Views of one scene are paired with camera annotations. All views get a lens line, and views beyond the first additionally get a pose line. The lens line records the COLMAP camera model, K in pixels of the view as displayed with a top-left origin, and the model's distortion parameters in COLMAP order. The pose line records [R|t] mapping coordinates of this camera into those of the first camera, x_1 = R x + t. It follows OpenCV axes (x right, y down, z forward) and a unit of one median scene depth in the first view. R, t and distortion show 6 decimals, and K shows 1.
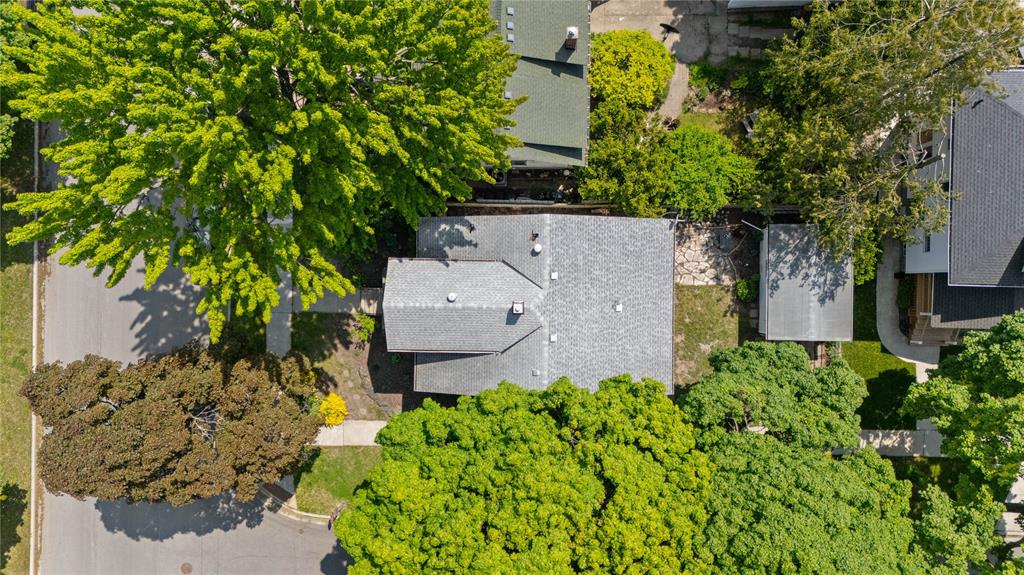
lens RADIAL K [[740.1, 0, 512.0], [0, 740.1, 287.5], [0, 0, 1]] dist [0.041809, -0.001732]
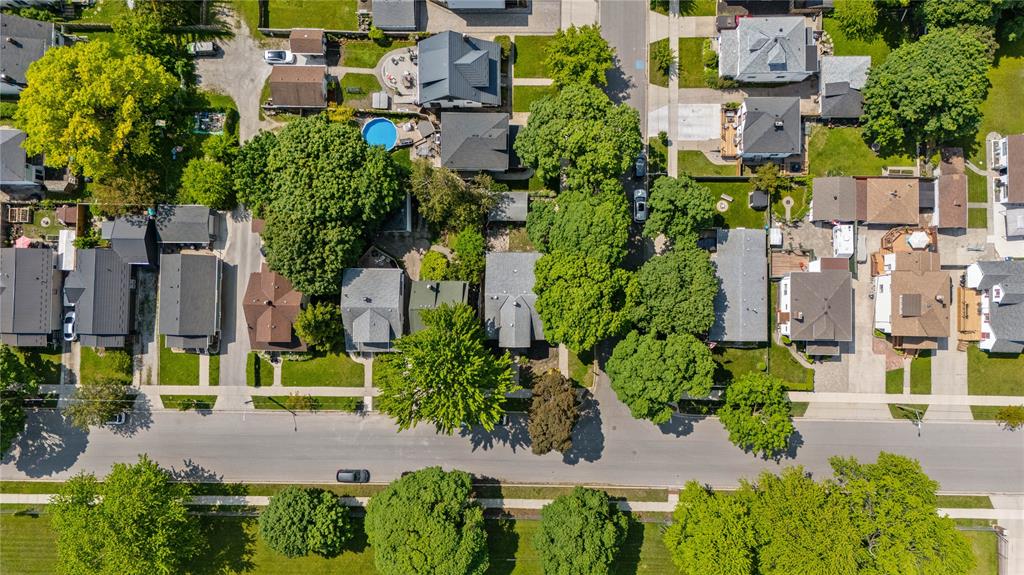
lens RADIAL K [[740.1, 0, 512.0], [0, 740.1, 287.5], [0, 0, 1]] dist [0.041809, -0.001732]
pose [[-0.000885, -0.997923, 0.064419, -0.115392], [0.999637, -0.002617, -0.026796, 0.091554], [0.026909, 0.064372, 0.997563, -1.958759]]
